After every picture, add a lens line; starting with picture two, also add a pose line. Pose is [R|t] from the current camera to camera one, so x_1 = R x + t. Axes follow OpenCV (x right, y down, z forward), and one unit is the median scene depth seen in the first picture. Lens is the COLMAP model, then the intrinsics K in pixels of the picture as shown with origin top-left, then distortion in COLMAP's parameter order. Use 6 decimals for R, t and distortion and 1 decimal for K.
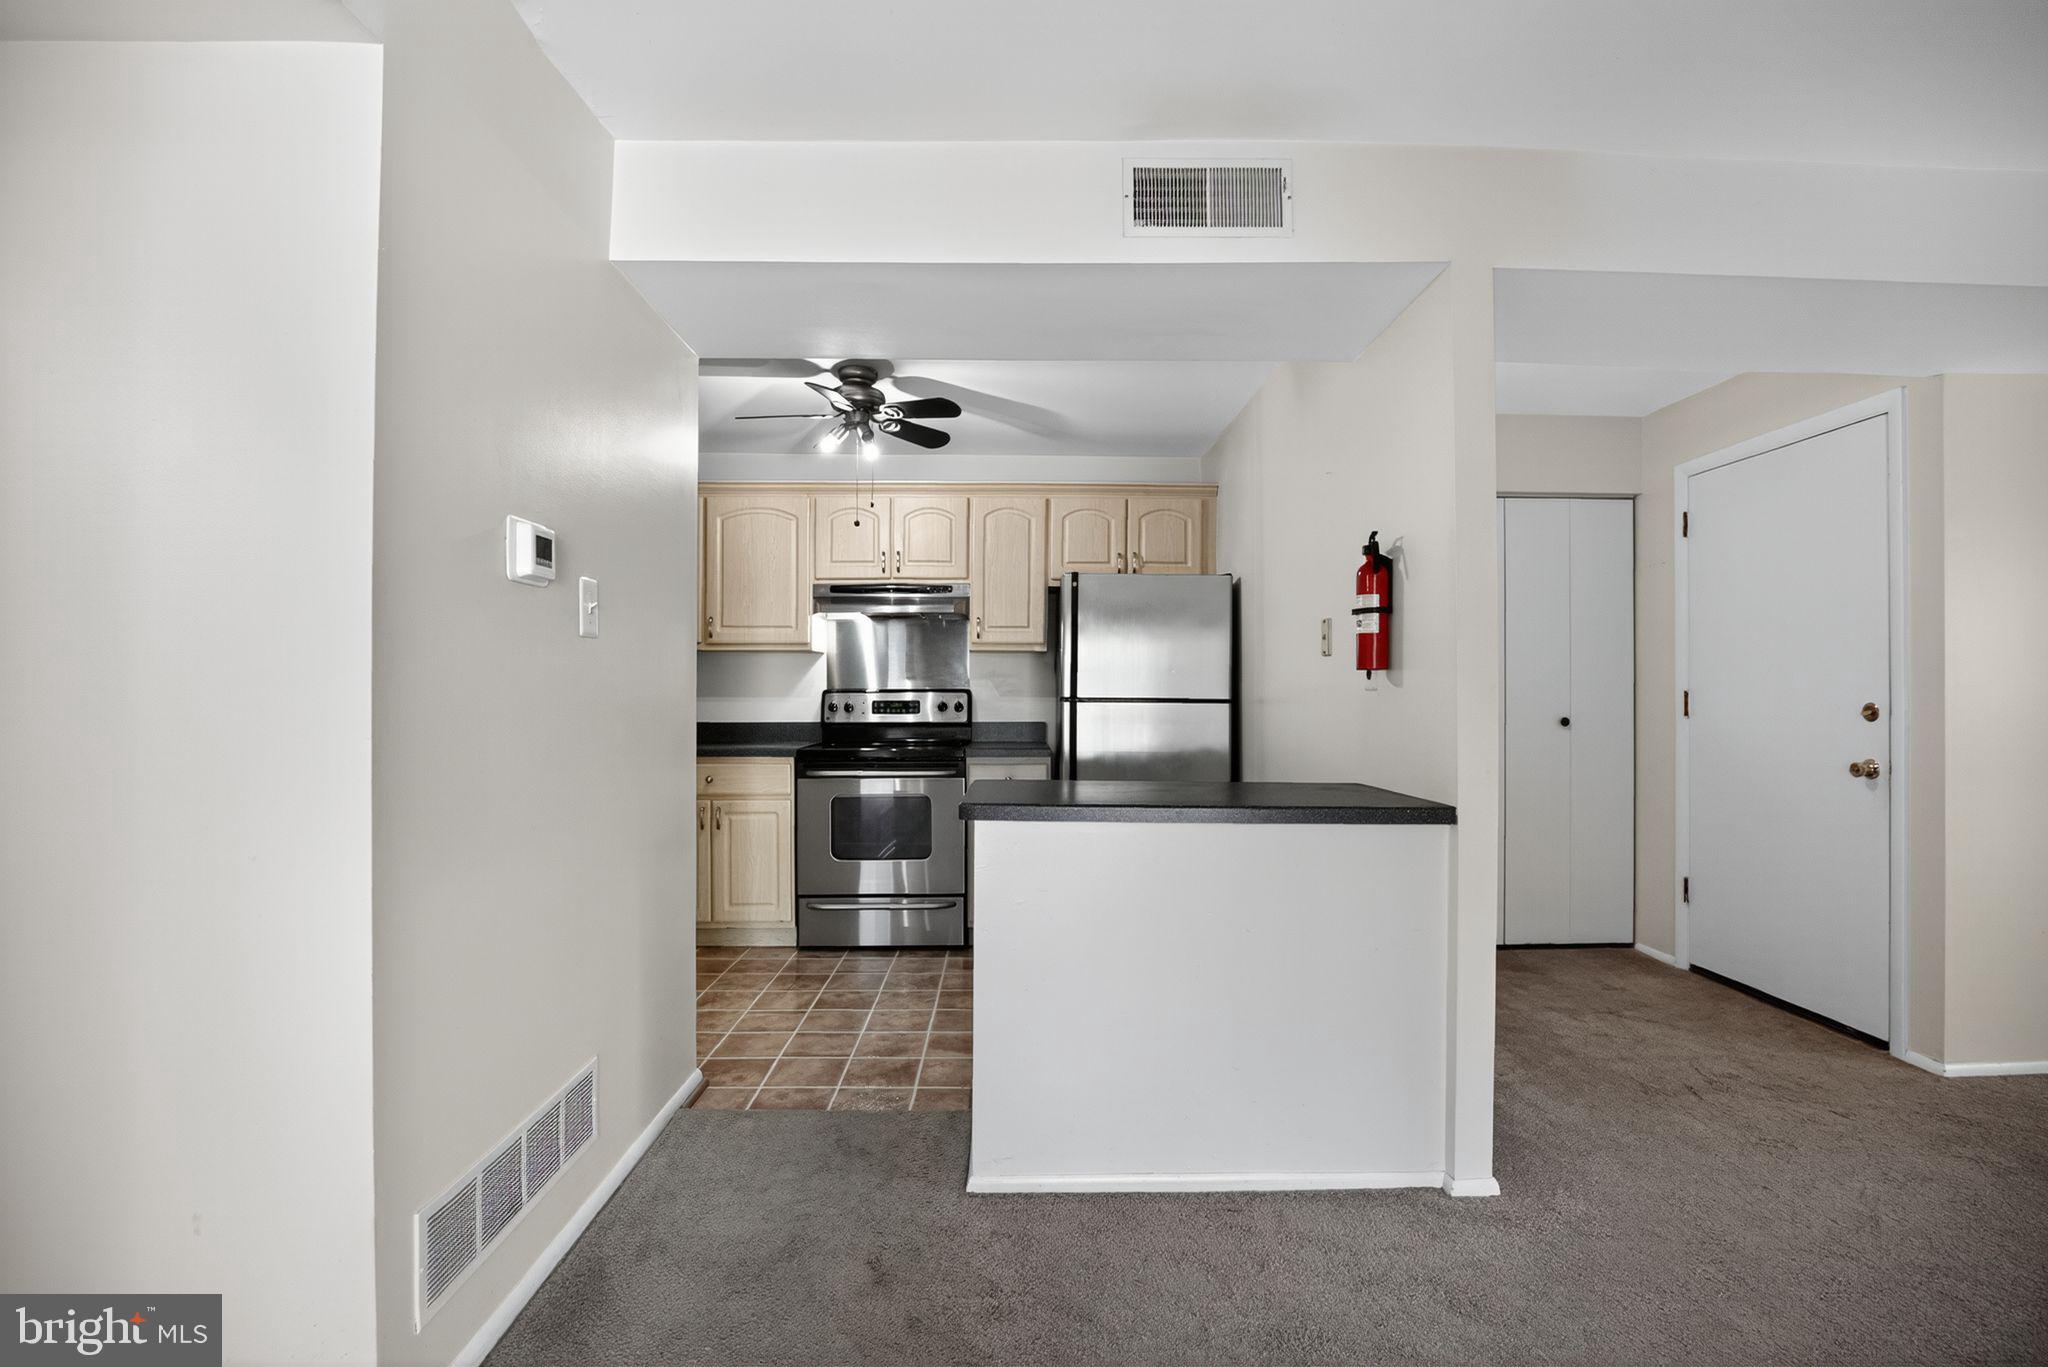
lens RADIAL K [[939.4, 0, 1030.3], [0, 939.4, 691.8], [0, 0, 1]] dist [-0.032698, 0.000754]
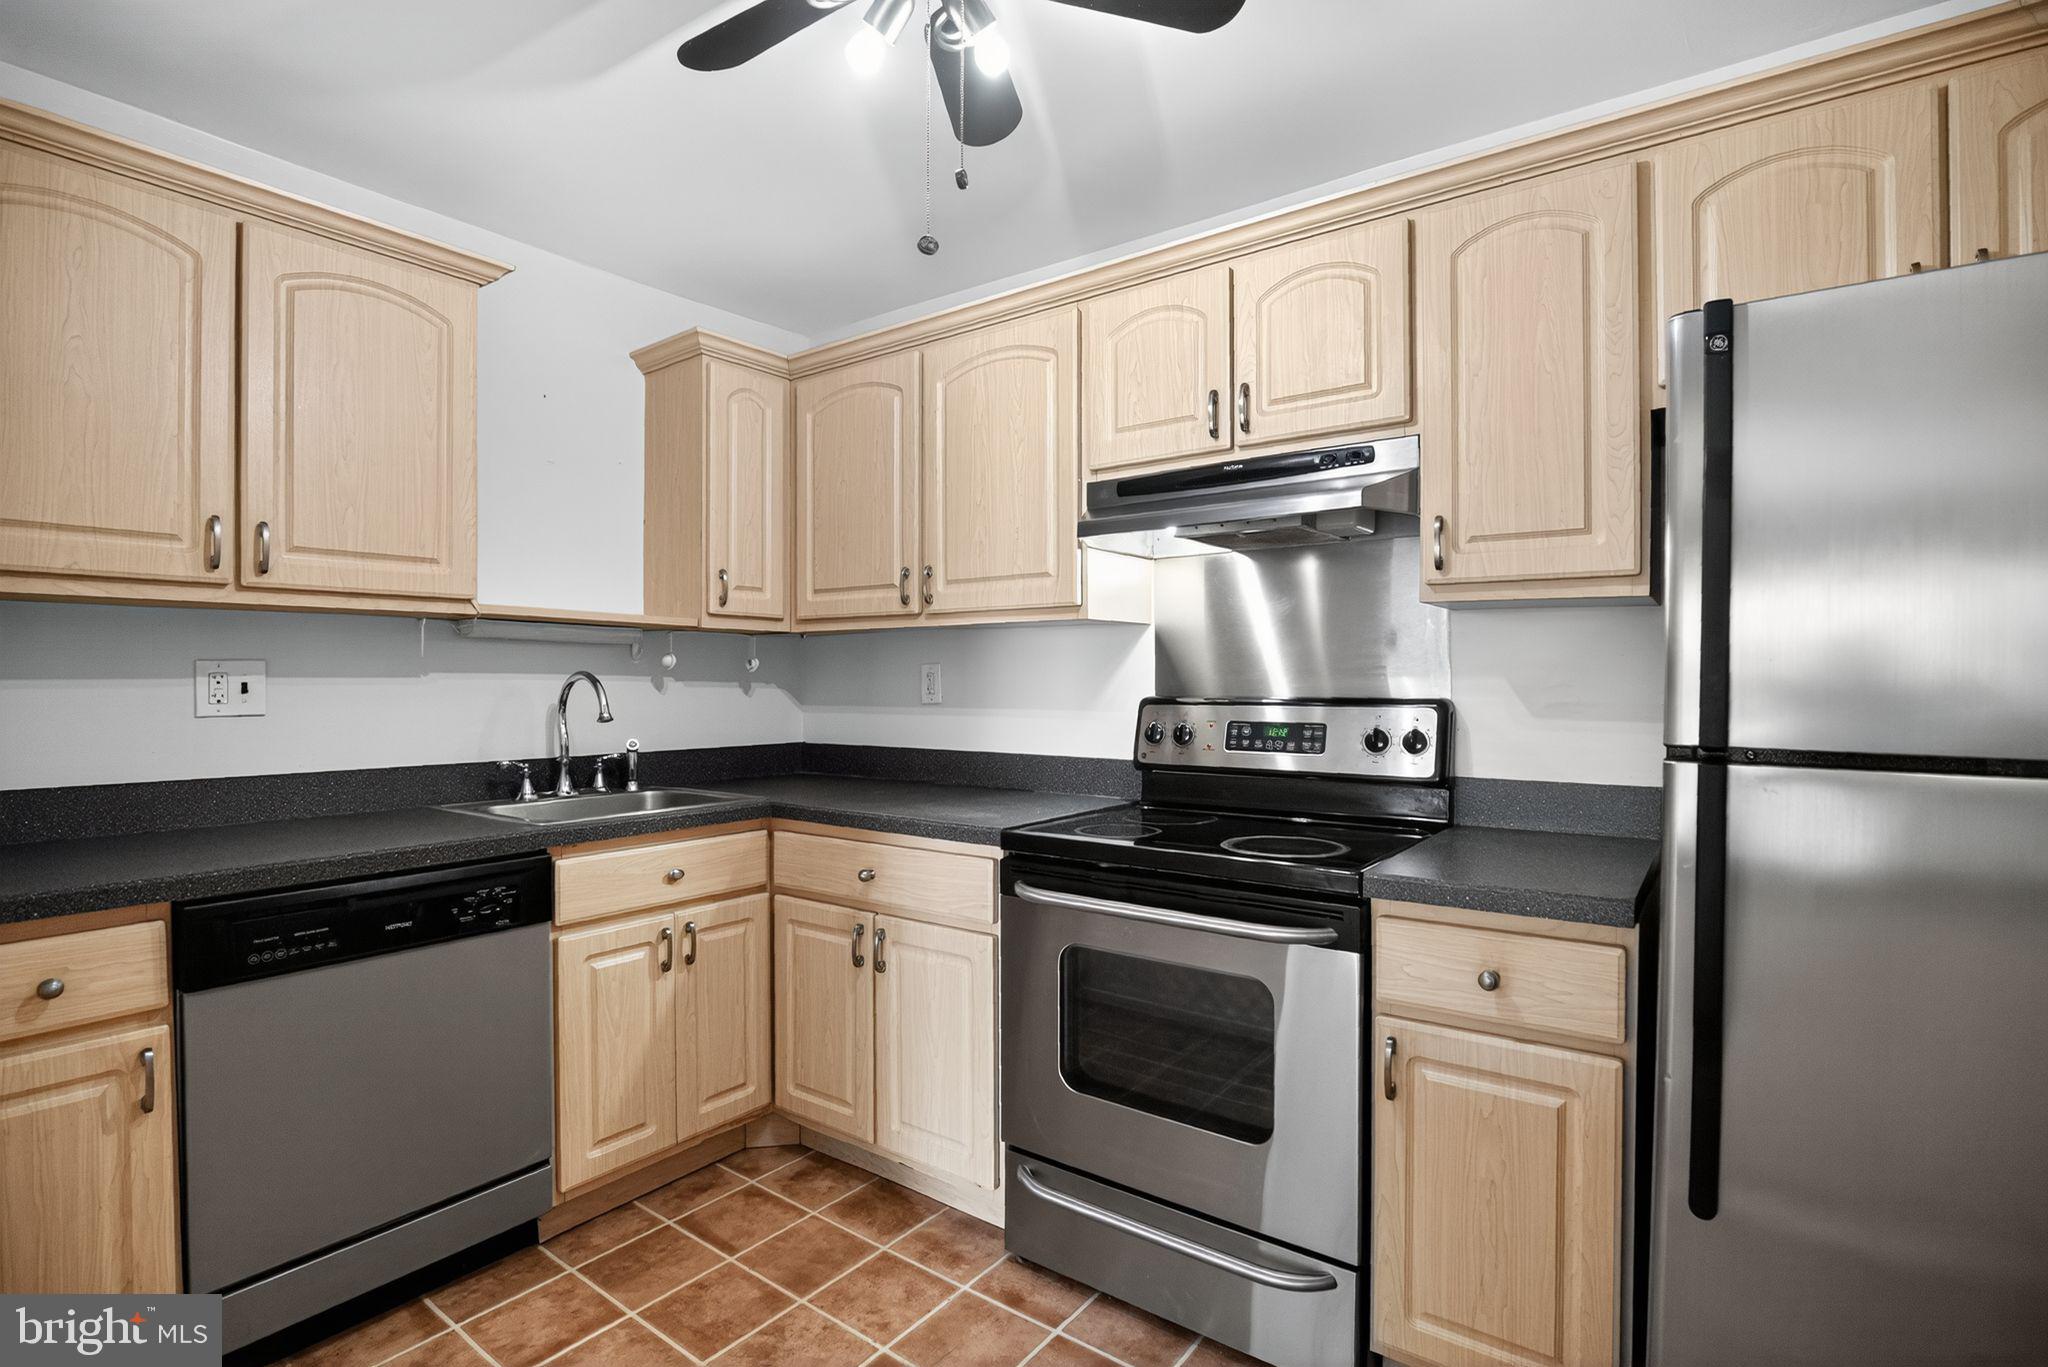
lens RADIAL K [[939.4, 0, 1046.3], [0, 939.4, 681.5], [0, 0, 1]] dist [-0.032698, 0.000754]
pose [[0.794439, -0.001339, -0.607343, 0.048836], [0.006430, 0.999960, 0.006207, -0.014859], [0.607310, -0.008837, 0.794416, 0.594592]]
